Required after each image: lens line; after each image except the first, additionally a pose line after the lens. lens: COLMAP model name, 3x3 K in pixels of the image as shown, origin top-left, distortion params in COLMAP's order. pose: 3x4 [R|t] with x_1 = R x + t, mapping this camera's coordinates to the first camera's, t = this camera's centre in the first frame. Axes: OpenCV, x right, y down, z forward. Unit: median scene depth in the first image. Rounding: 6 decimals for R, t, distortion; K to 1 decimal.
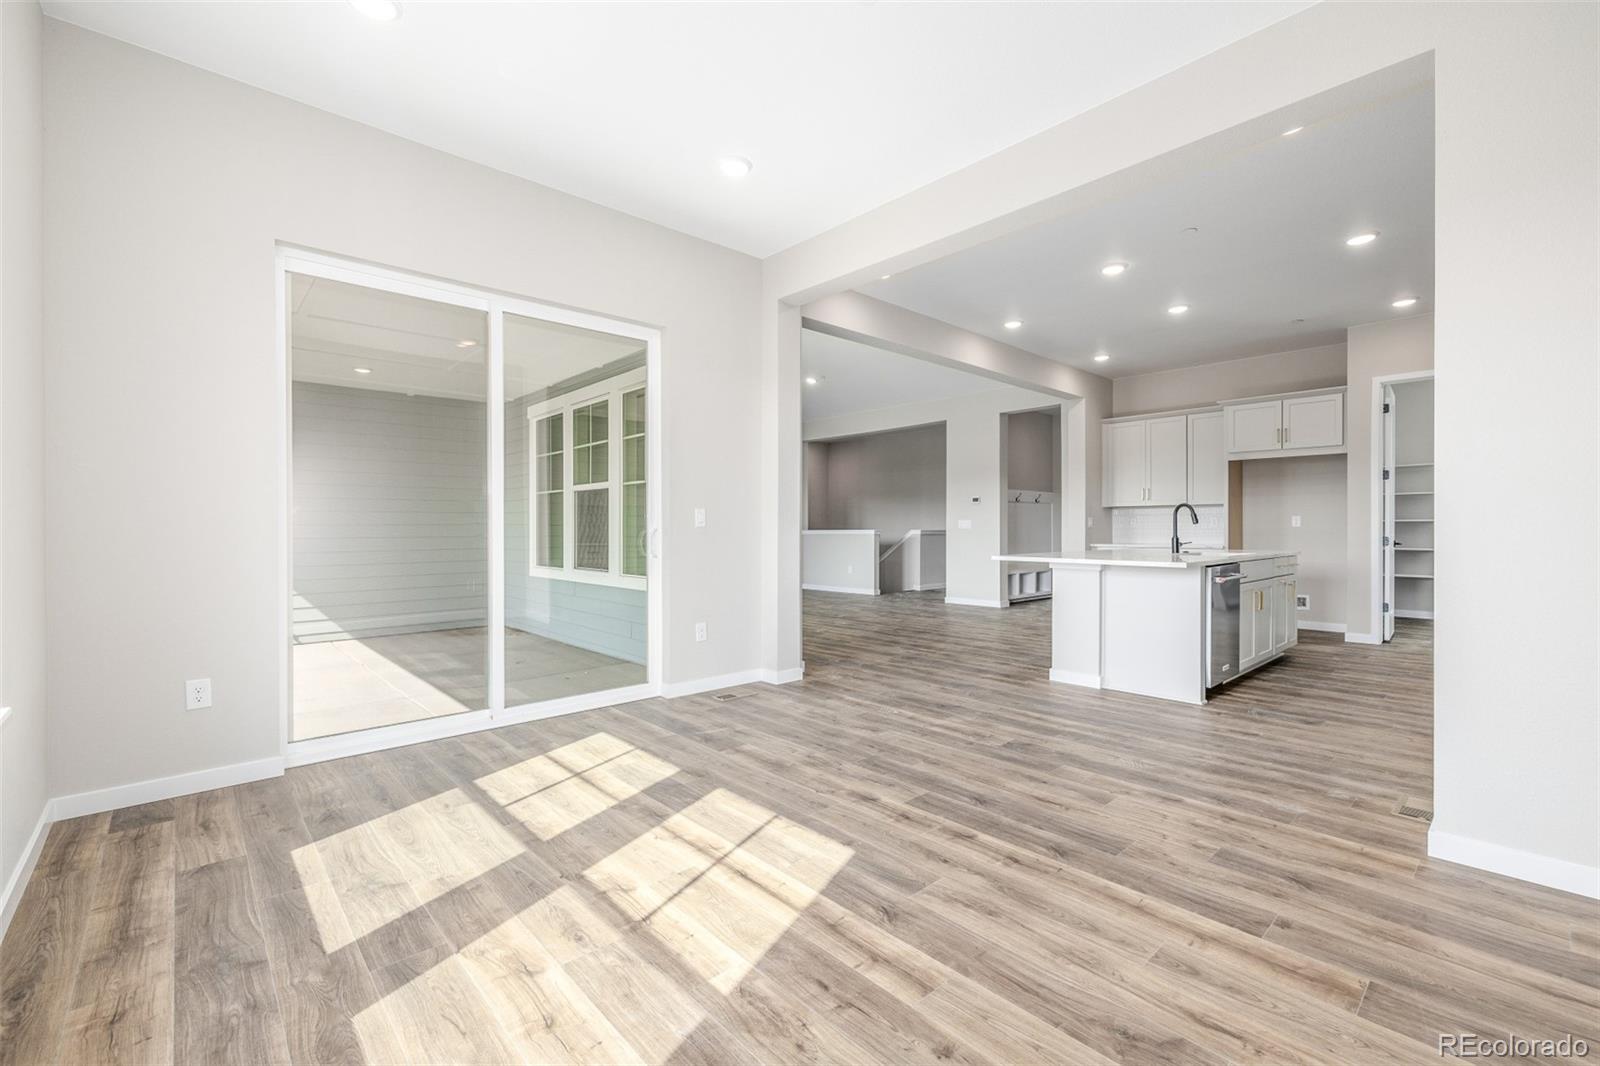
lens RADIAL K [[665.5, 0, 807.5], [0, 665.5, 529.8], [0, 0, 1]] dist [-0.005255, 0.000890]
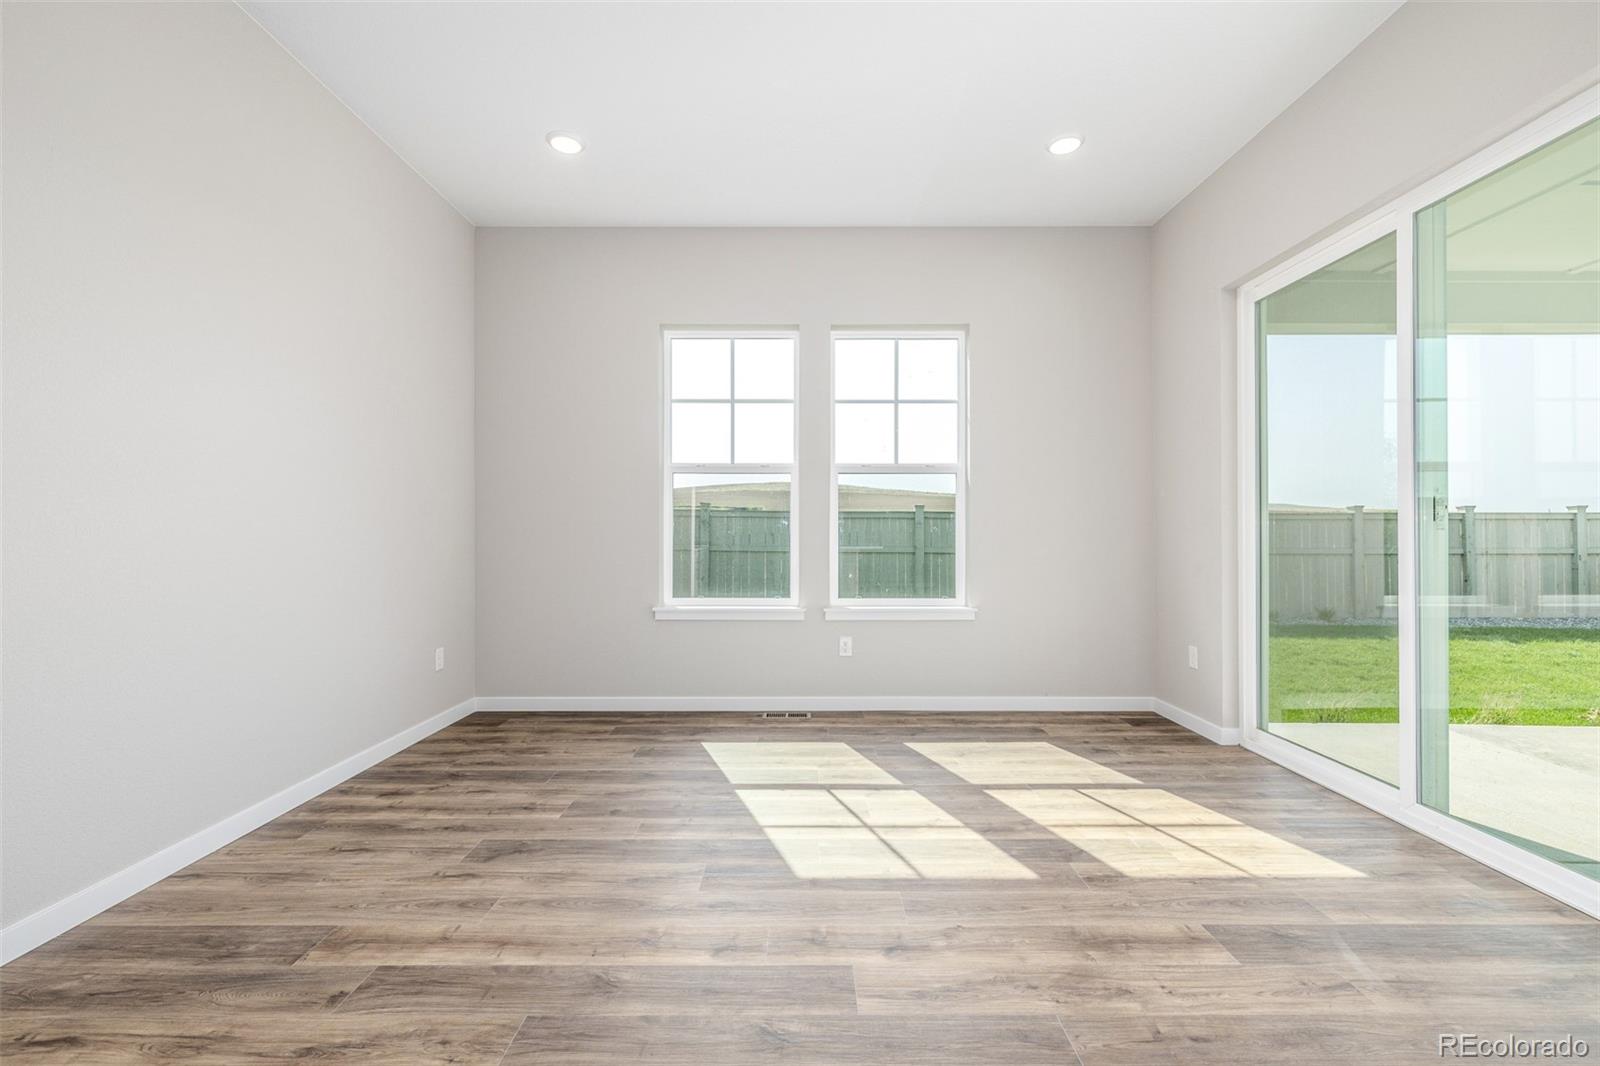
lens RADIAL K [[665.5, 0, 796.9], [0, 665.5, 531.2], [0, 0, 1]] dist [-0.005255, 0.000890]
pose [[-0.680395, 0.000150, -0.732846, 0.674525], [-0.001330, 0.999998, 0.001439, -0.009764], [0.732844, 0.001954, -0.680393, 1.448628]]
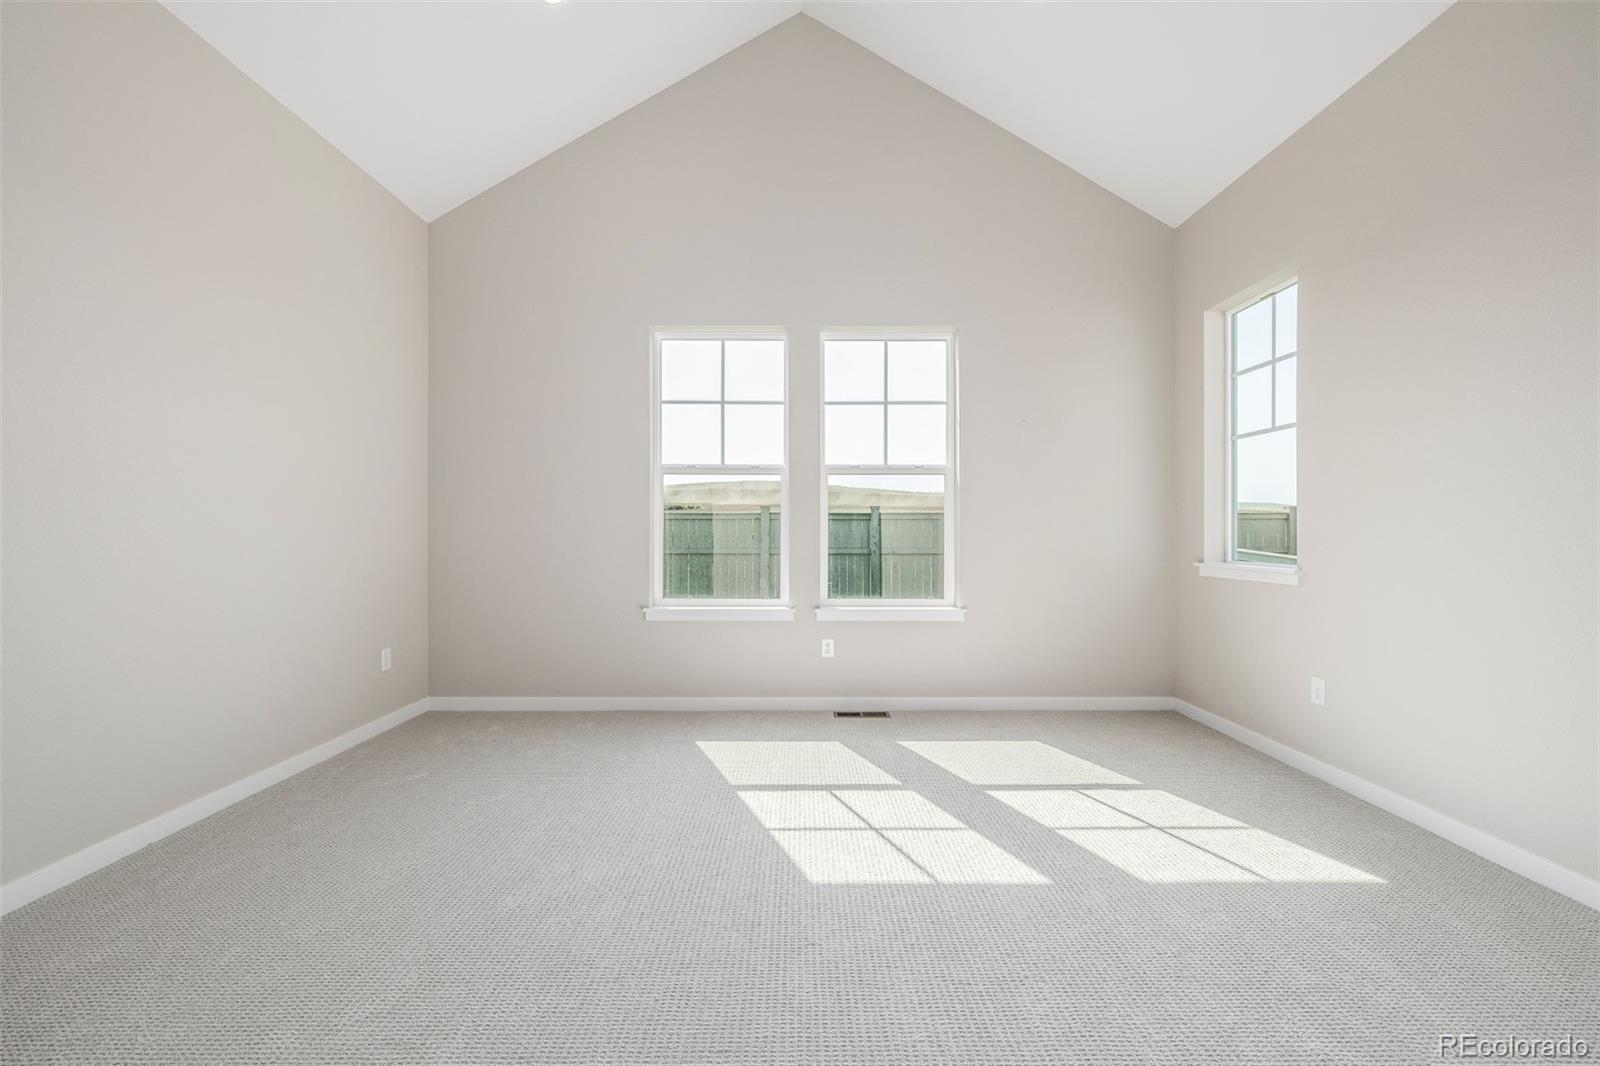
lens RADIAL K [[665.5, 0, 809.2], [0, 665.5, 530.8], [0, 0, 1]] dist [-0.005255, 0.000890]
pose [[-0.680427, -0.001129, -0.732815, 0.658078], [-0.001192, 0.999999, -0.000434, -0.009771], [0.732815, 0.000578, -0.680428, 1.467892]]
